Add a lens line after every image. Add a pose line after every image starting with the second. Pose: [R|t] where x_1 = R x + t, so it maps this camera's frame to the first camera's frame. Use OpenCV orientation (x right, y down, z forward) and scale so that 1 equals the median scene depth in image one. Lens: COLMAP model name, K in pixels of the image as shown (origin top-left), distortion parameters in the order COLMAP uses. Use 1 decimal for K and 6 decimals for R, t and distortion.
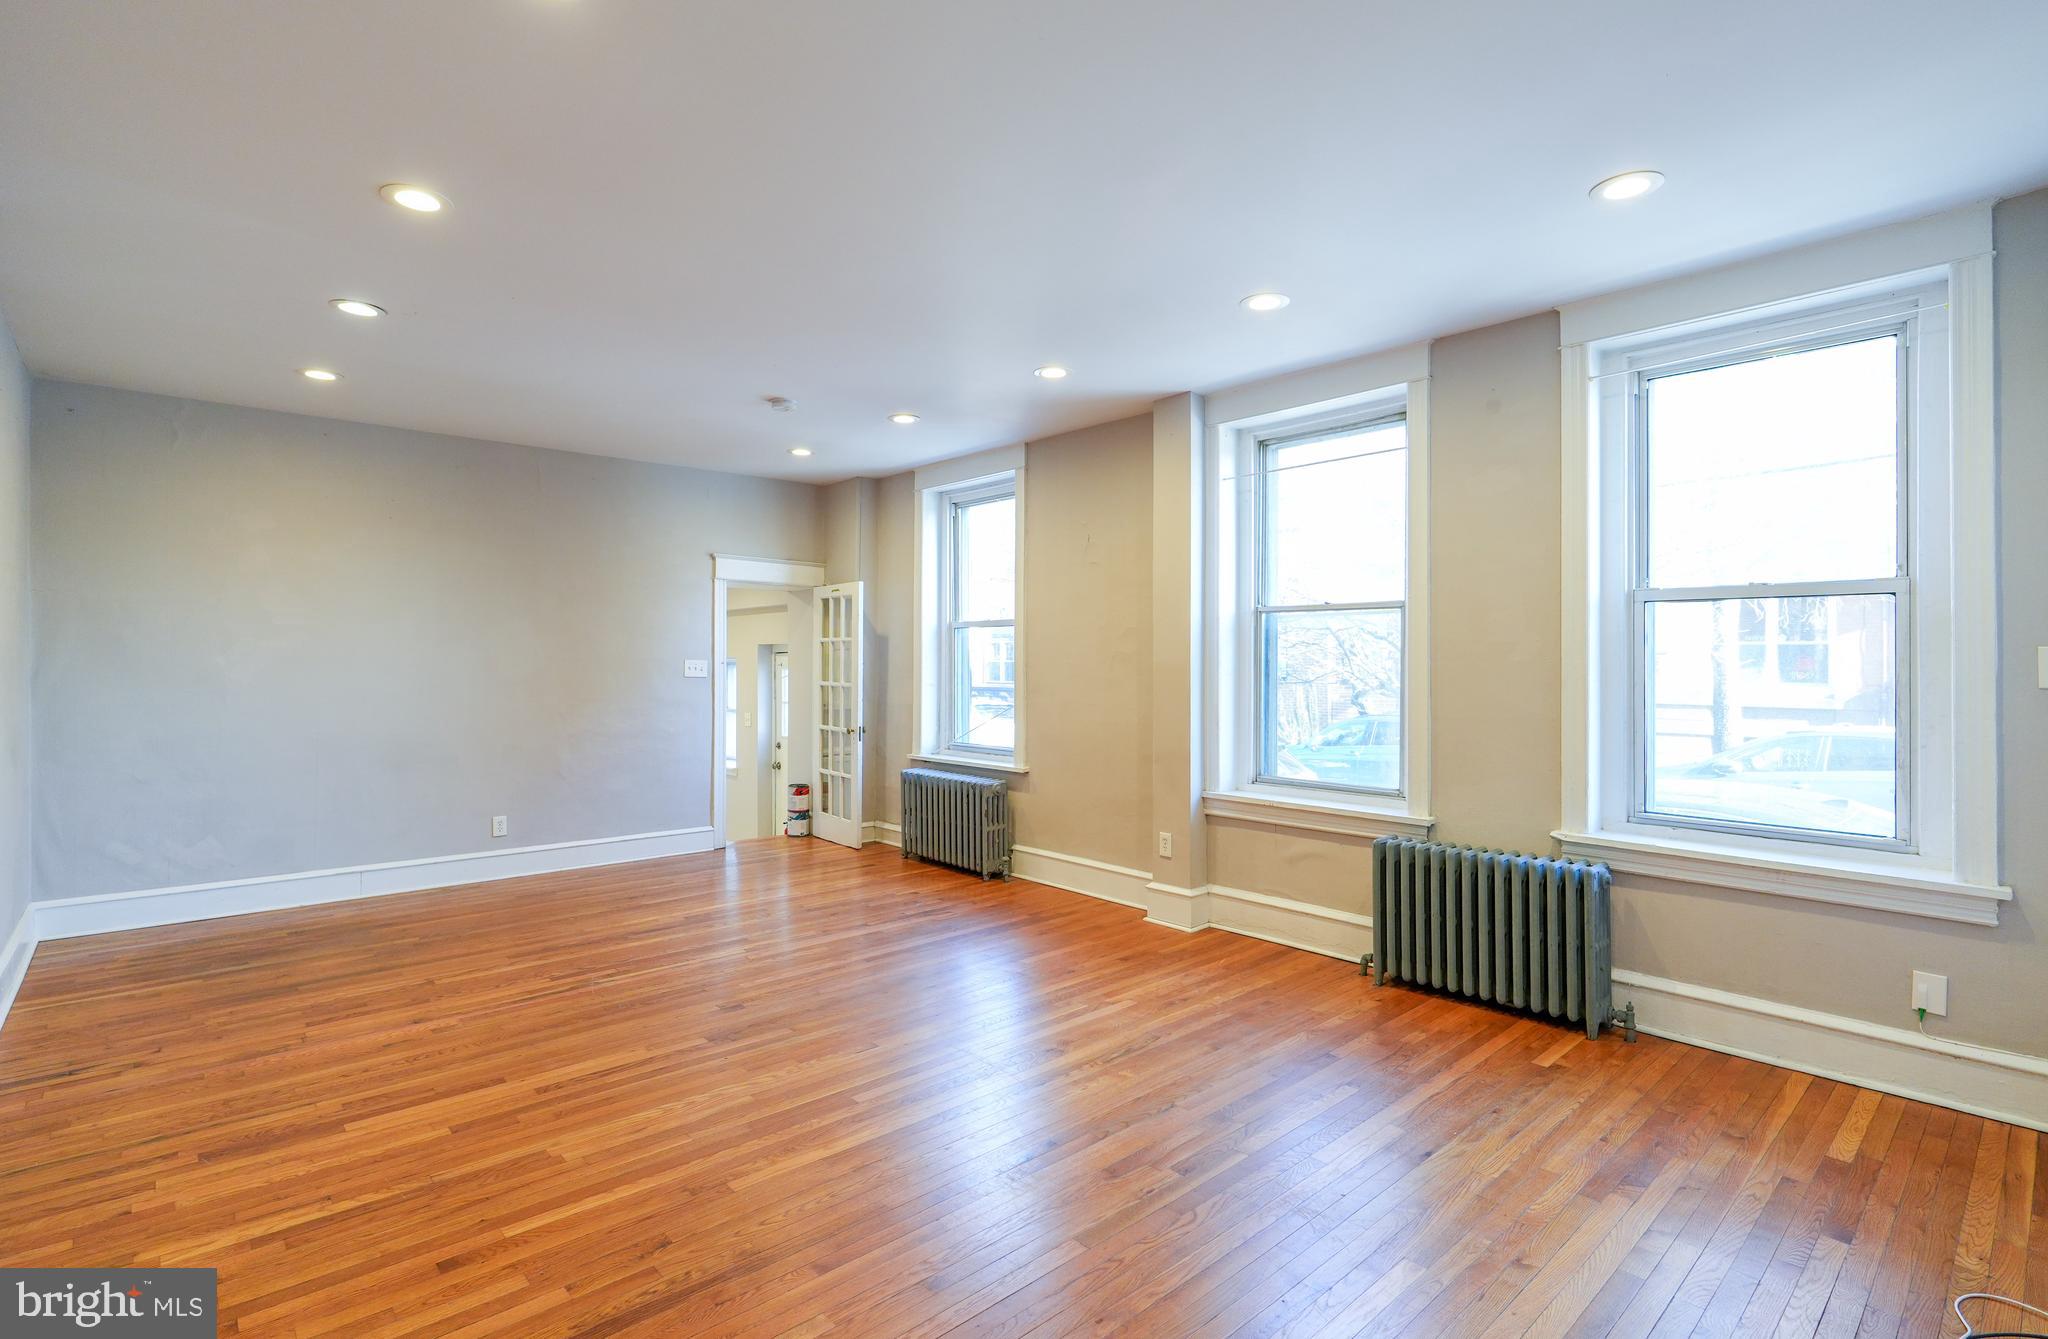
lens RADIAL K [[964.4, 0, 1020.3], [0, 964.4, 656.9], [0, 0, 1]] dist [-0.003504, 0.000048]
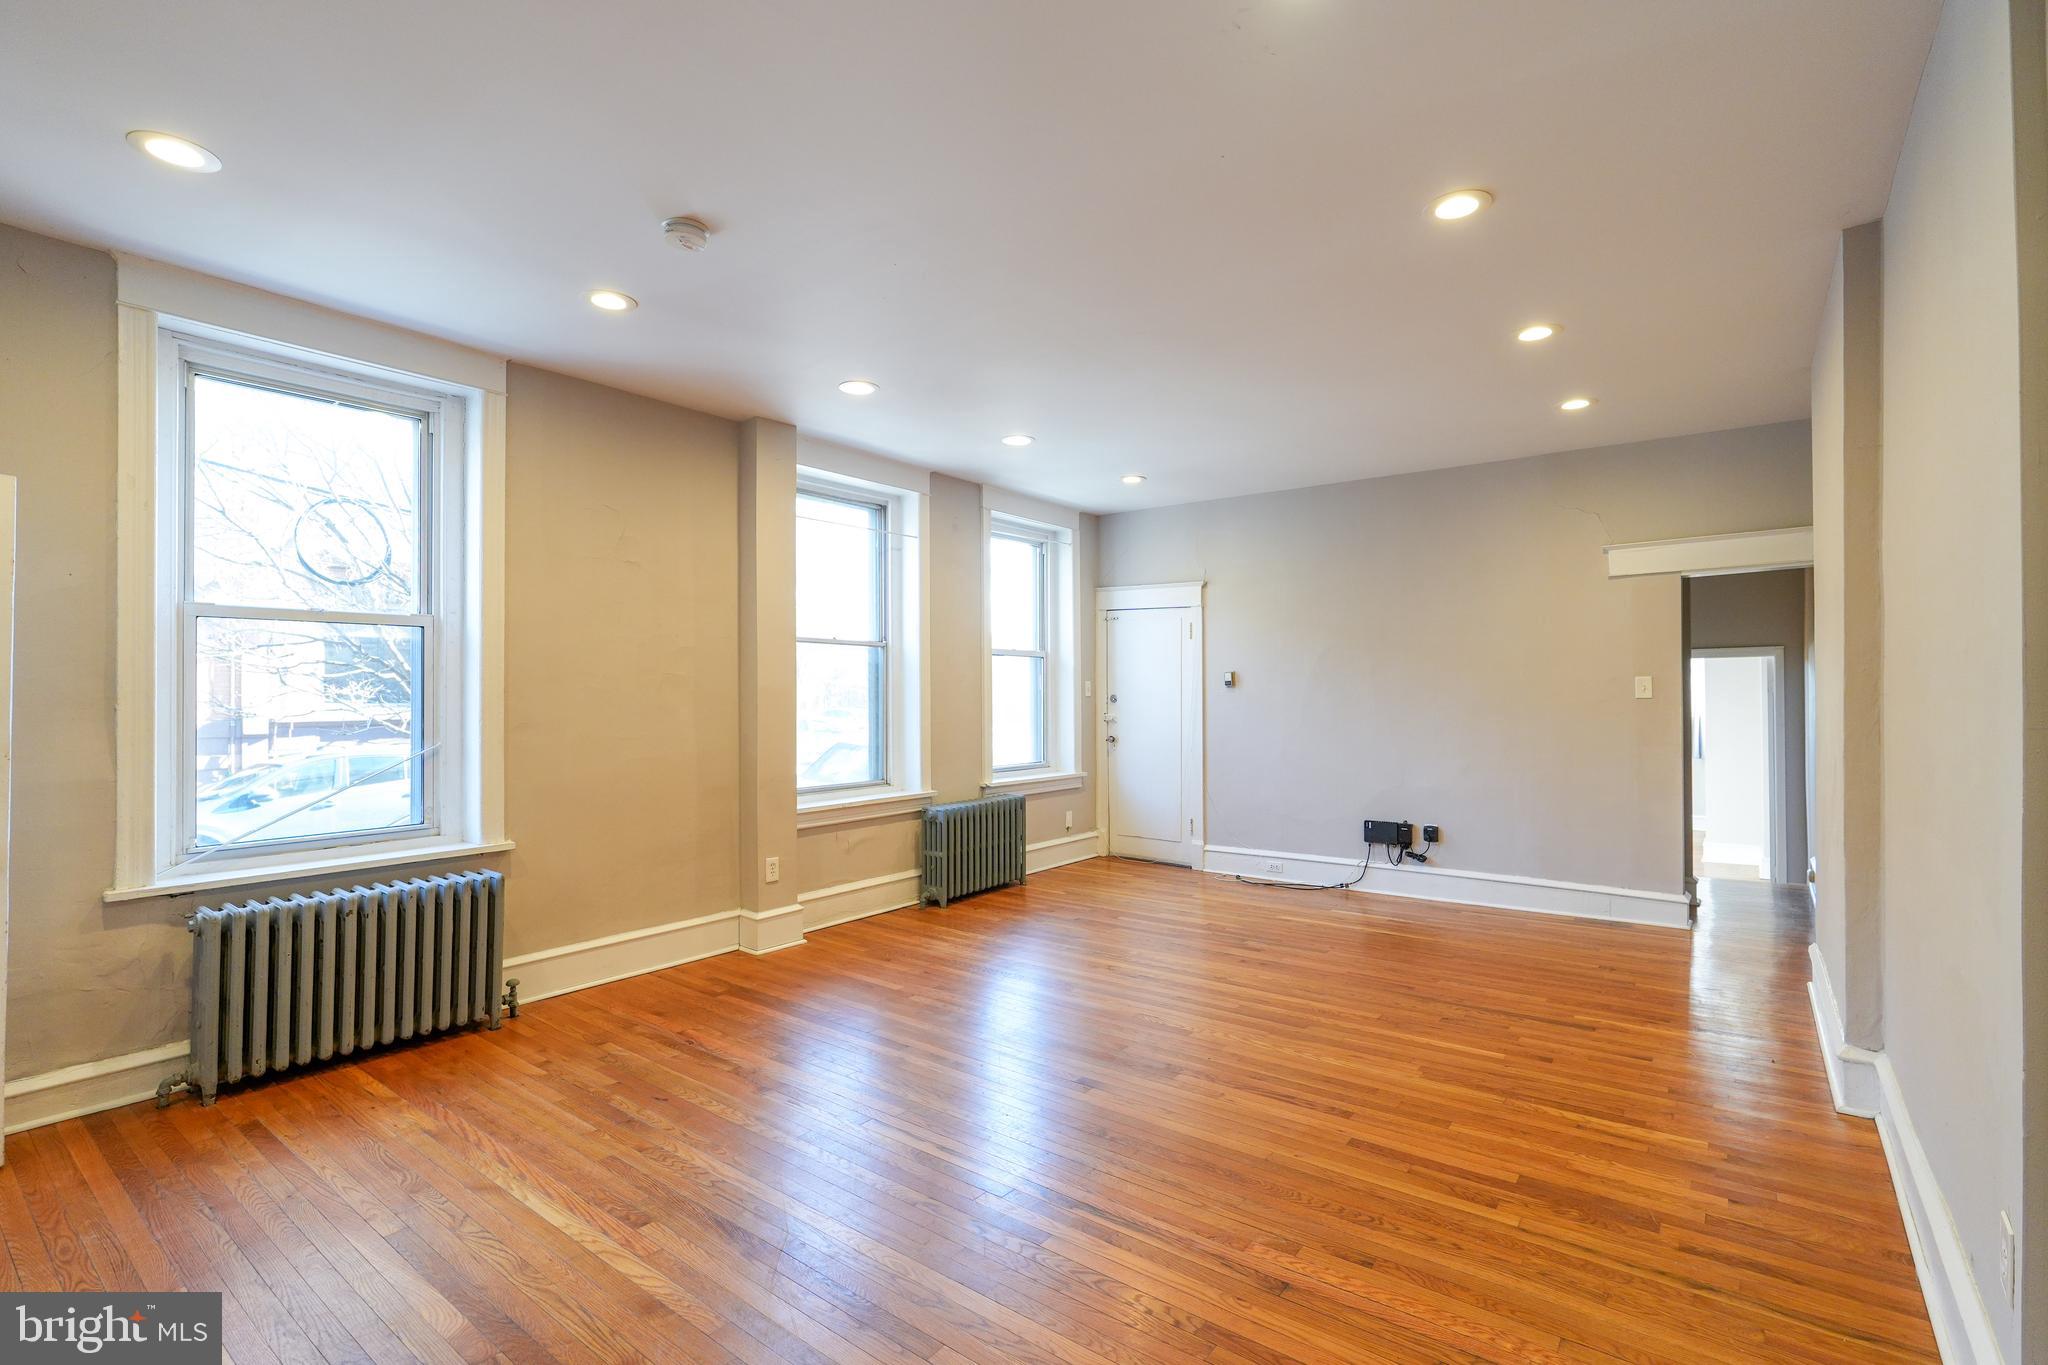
lens RADIAL K [[947.9, 0, 1026.5], [0, 947.9, 684.5], [0, 0, 1]] dist [0.003031, -0.000316]
pose [[-0.183299, 0.006422, 0.983036, -1.095350], [-0.002804, 0.999971, -0.007056, 0.013590], [-0.983053, -0.004050, -0.183275, 1.179005]]
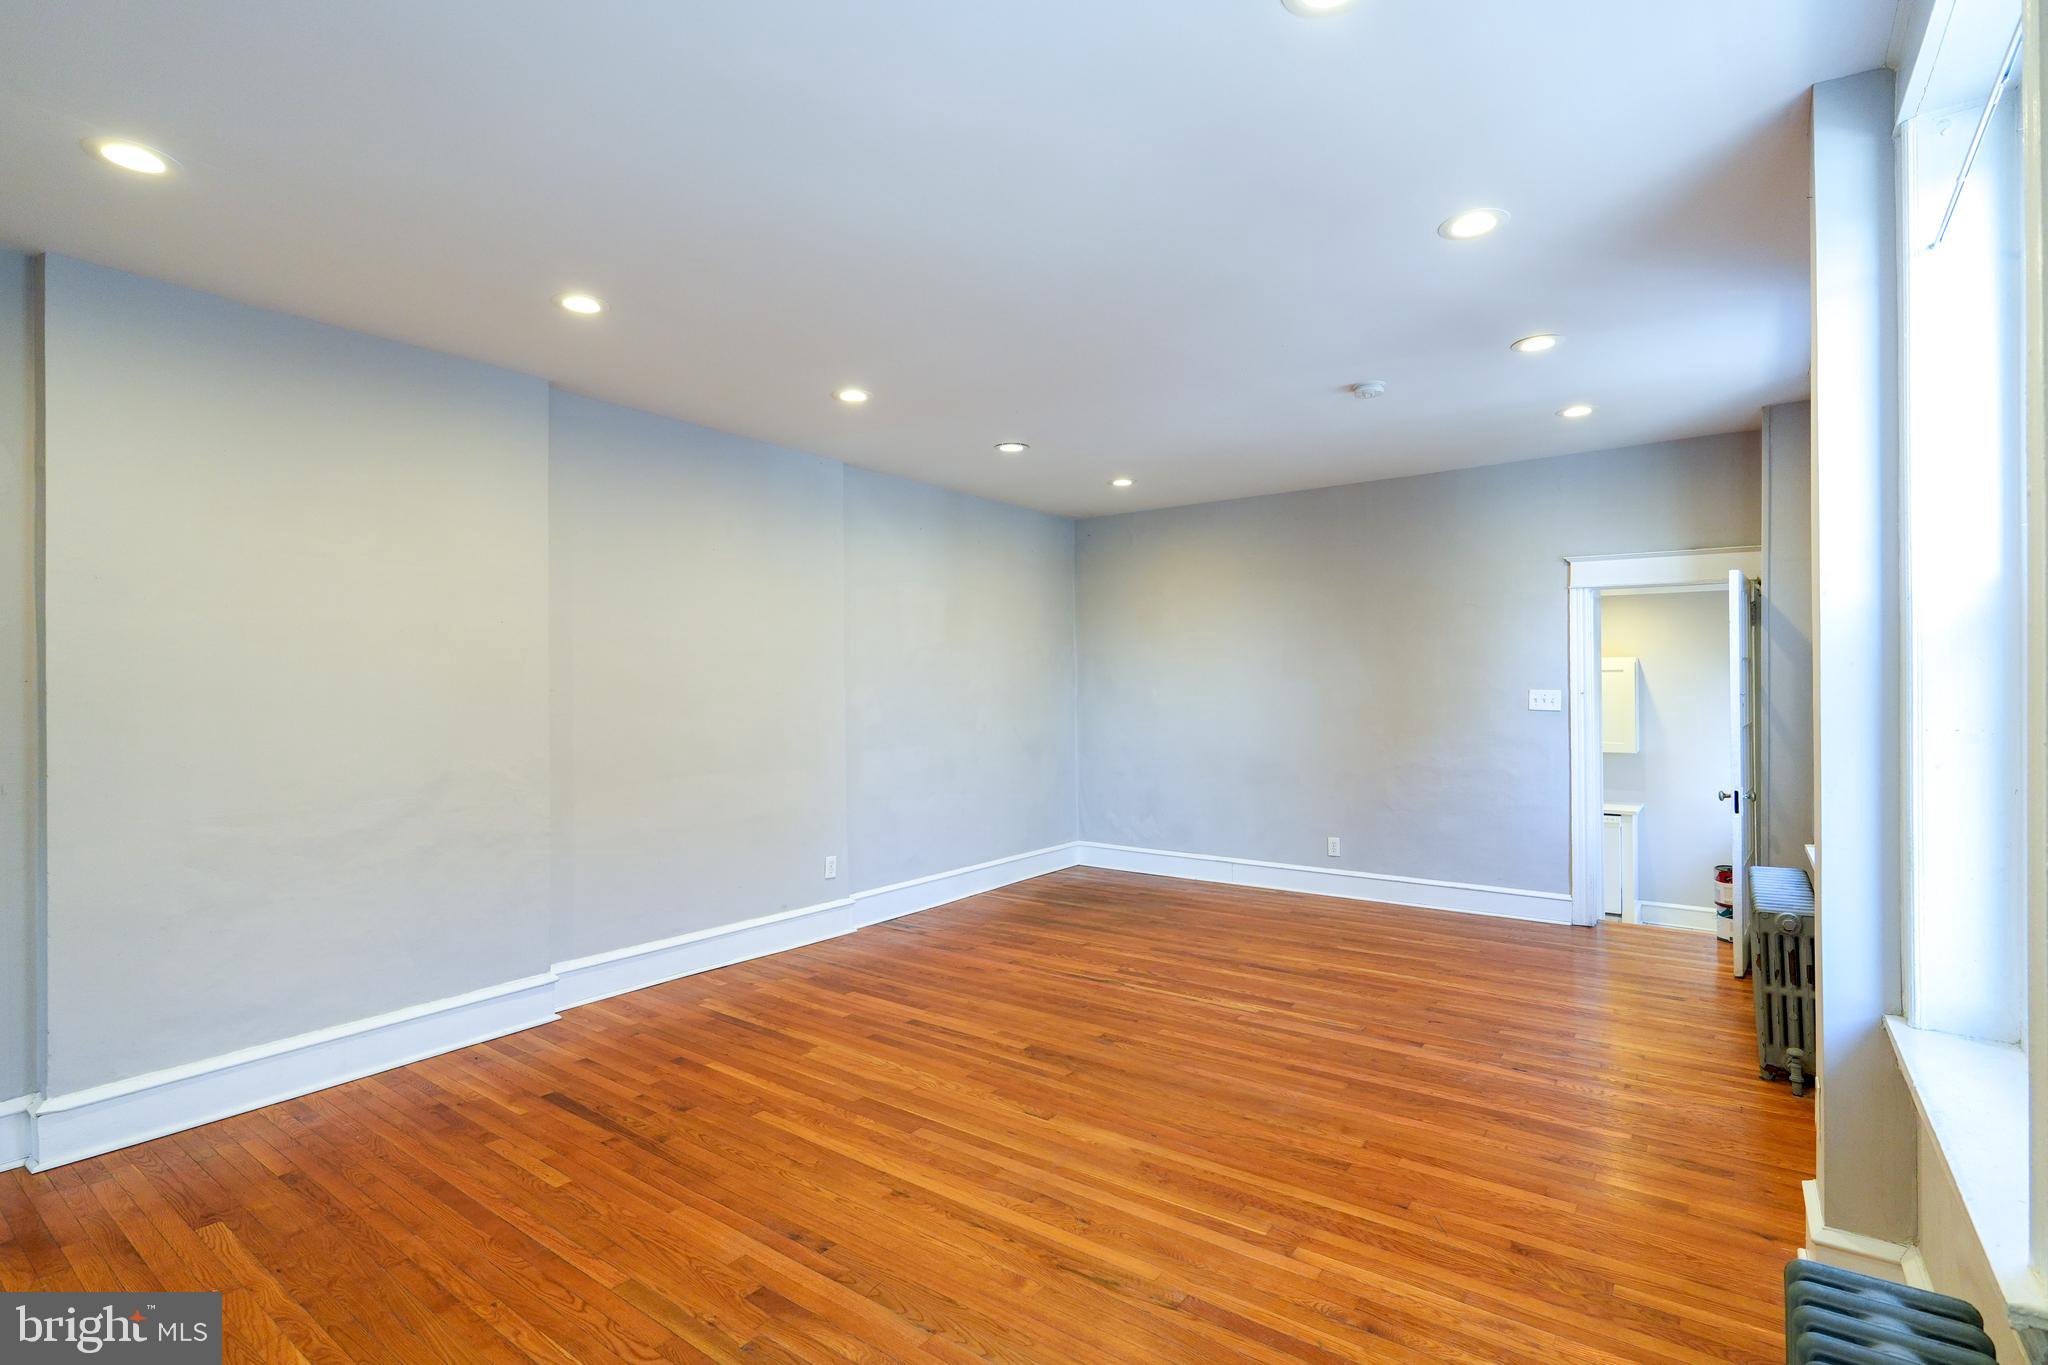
lens RADIAL K [[947.9, 0, 1026.5], [0, 947.9, 684.5], [0, 0, 1]] dist [0.003031, -0.000316]
pose [[0.203296, -0.006516, -0.979096, 0.652509], [0.015647, 0.999872, -0.003405, -0.009797], [0.978992, -0.014627, 0.203372, 0.702717]]
